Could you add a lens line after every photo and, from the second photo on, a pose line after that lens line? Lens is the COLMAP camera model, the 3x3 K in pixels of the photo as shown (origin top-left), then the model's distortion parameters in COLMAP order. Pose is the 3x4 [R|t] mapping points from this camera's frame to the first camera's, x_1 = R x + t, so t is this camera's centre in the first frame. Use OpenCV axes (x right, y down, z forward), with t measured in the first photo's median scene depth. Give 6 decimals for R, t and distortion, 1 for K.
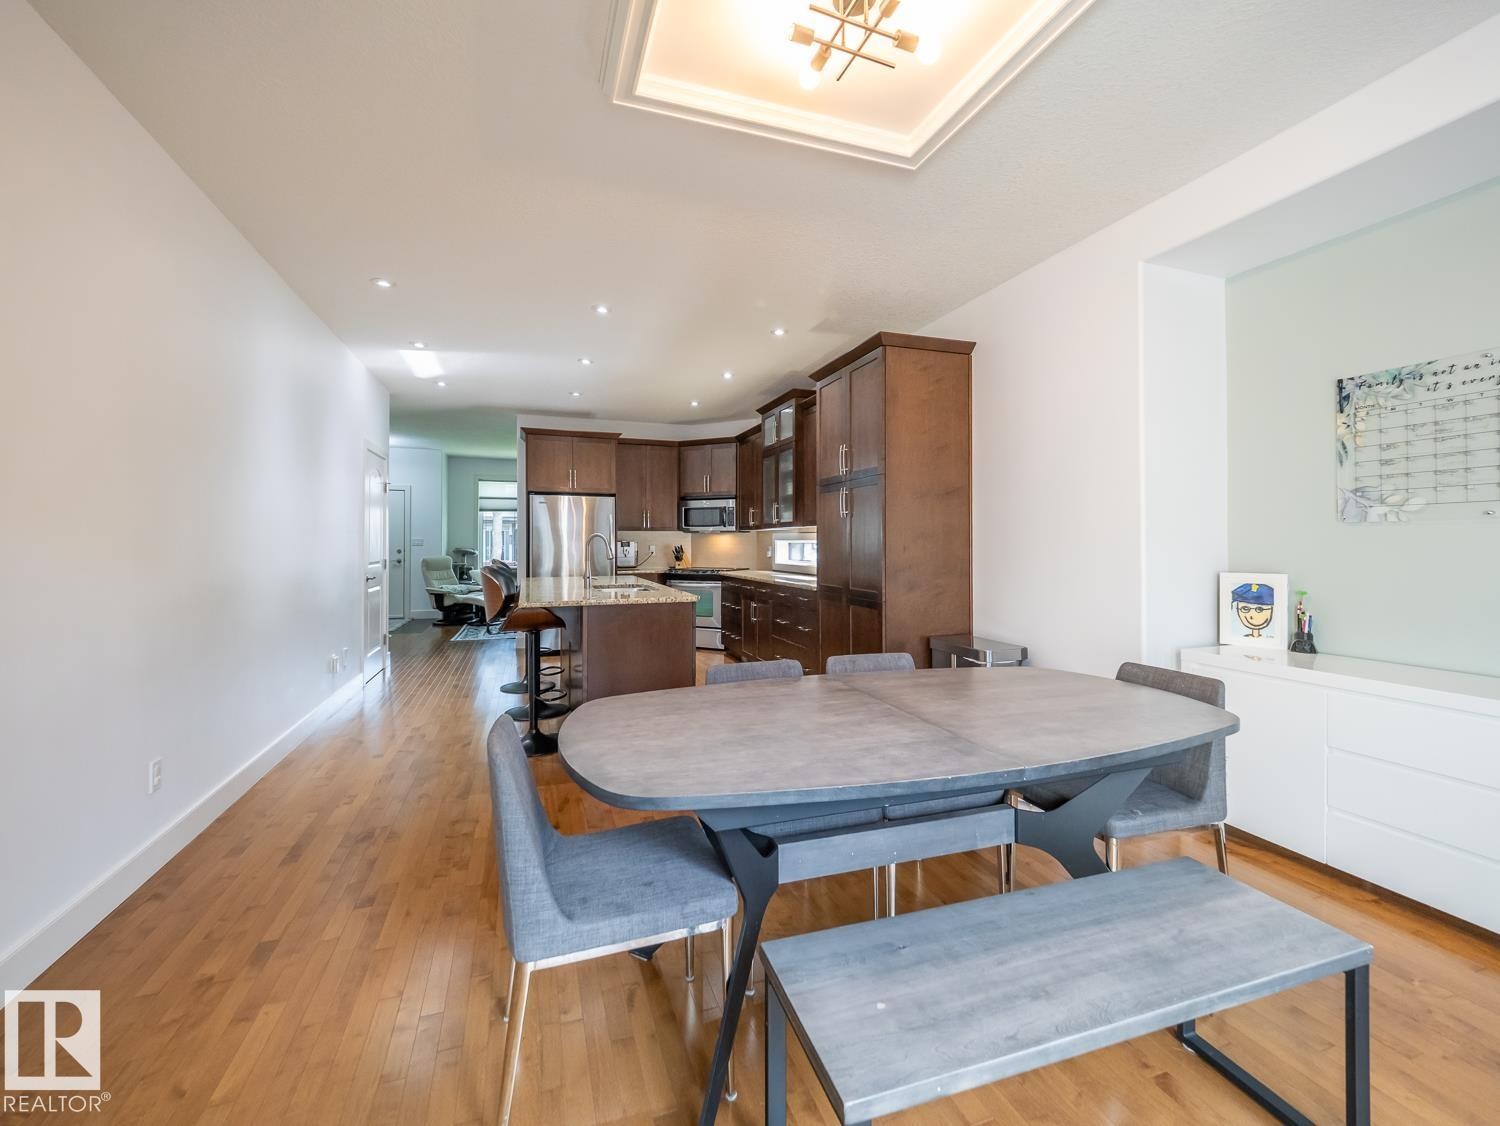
lens RADIAL K [[625.2, 0, 755.4], [0, 625.2, 537.5], [0, 0, 1]] dist [-0.000103, -0.000158]
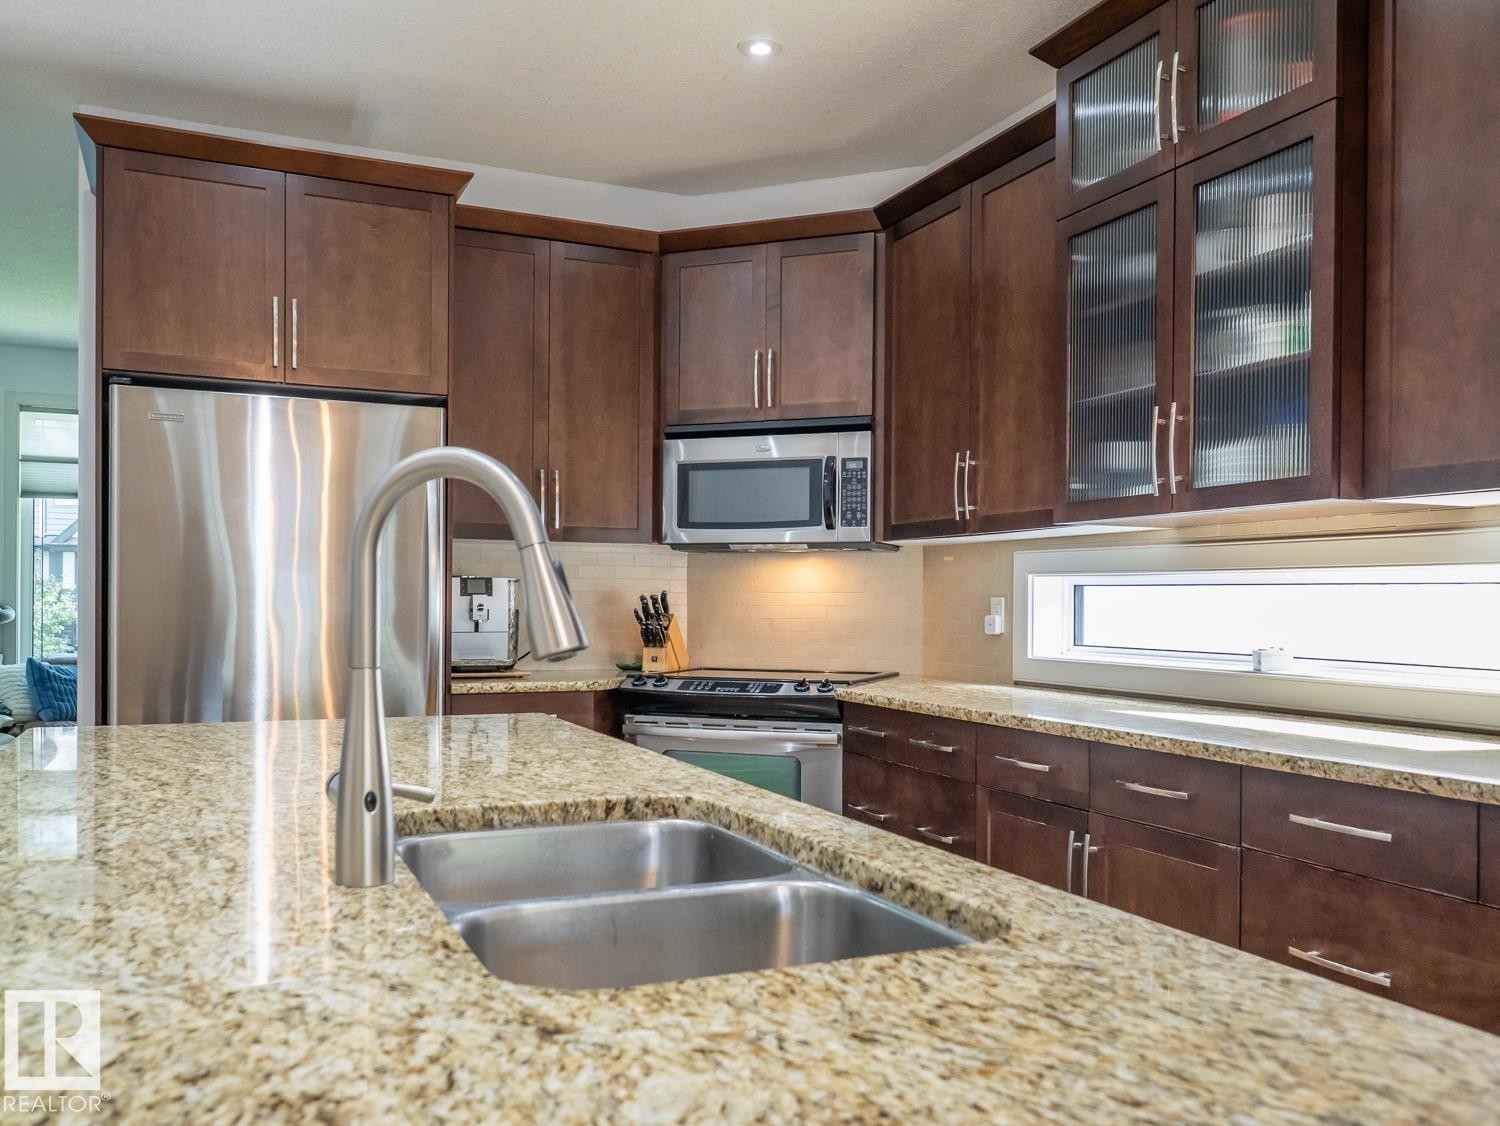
lens RADIAL K [[1257.1, 0, 749.7], [0, 1257.1, 606.2], [0, 0, 1]] dist [-0.007484, -0.004866]
pose [[0.997633, 0.007458, 0.068357, -0.122920], [-0.008305, 0.999892, 0.012122, 0.011820], [-0.068260, -0.012661, 0.997587, 0.425622]]
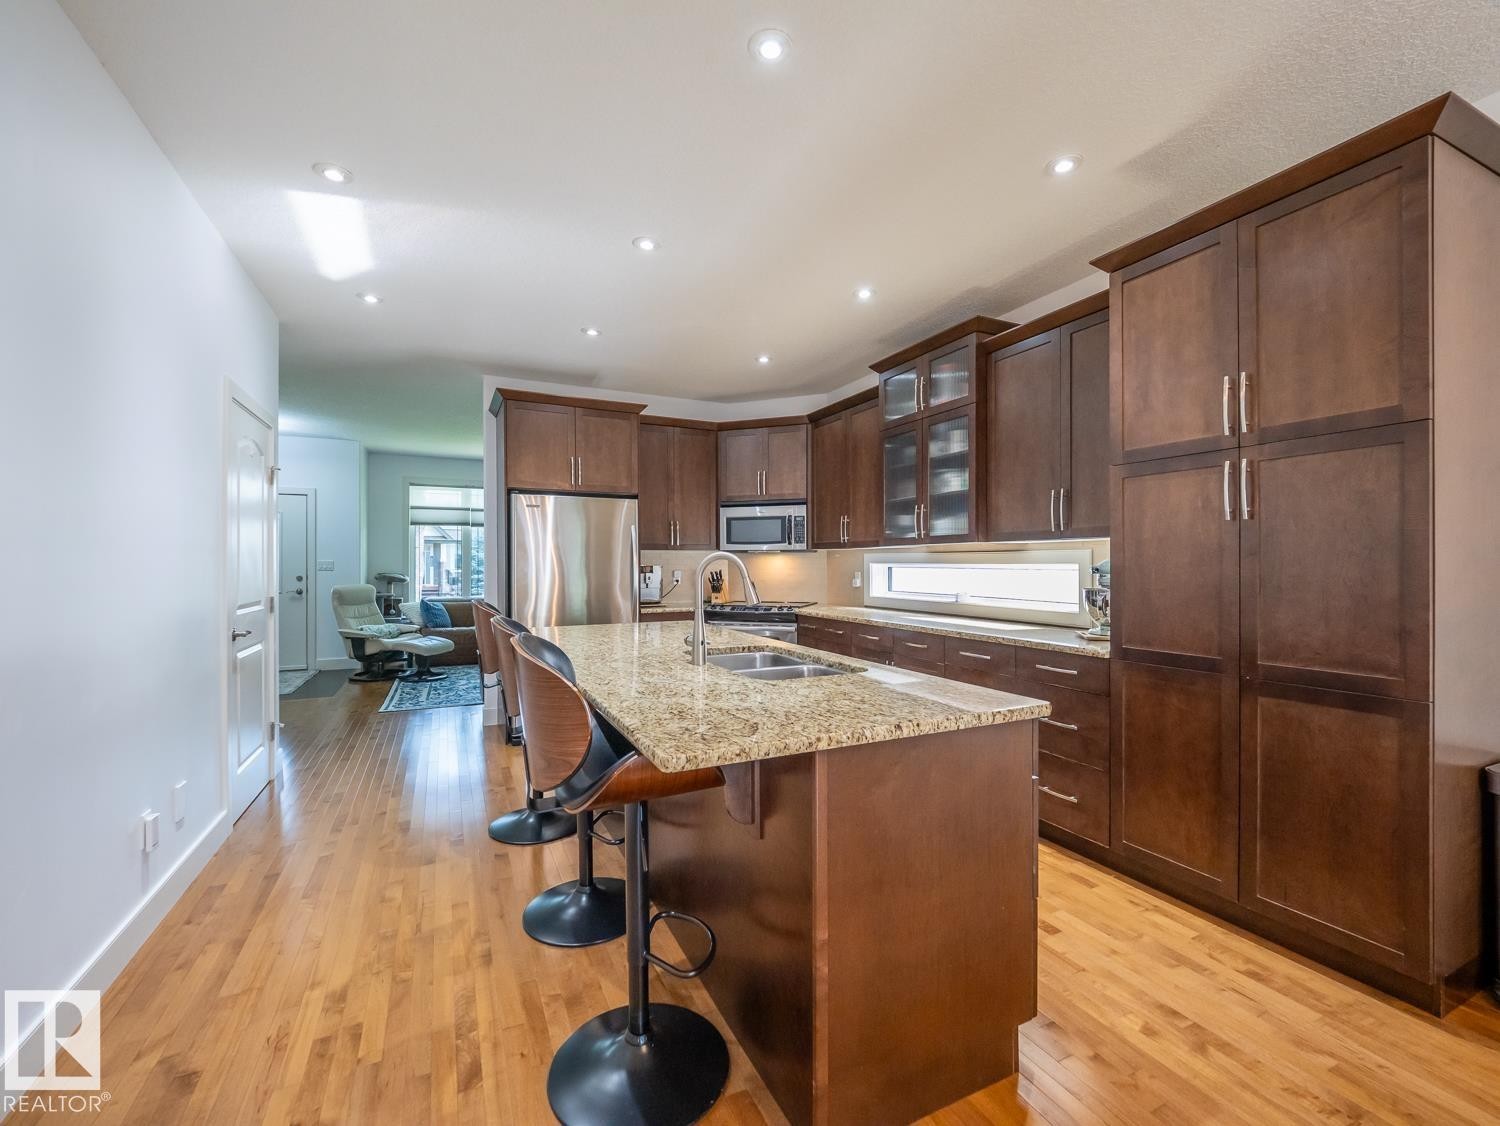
lens RADIAL K [[632.8, 0, 747.1], [0, 632.8, 562.5], [0, 0, 1]] dist [-0.001876, -0.000682]
pose [[0.995489, -0.002223, 0.094854, -0.162268], [0.001634, 0.999979, 0.006282, -0.000925], [-0.094866, -0.006098, 0.995471, 0.293456]]
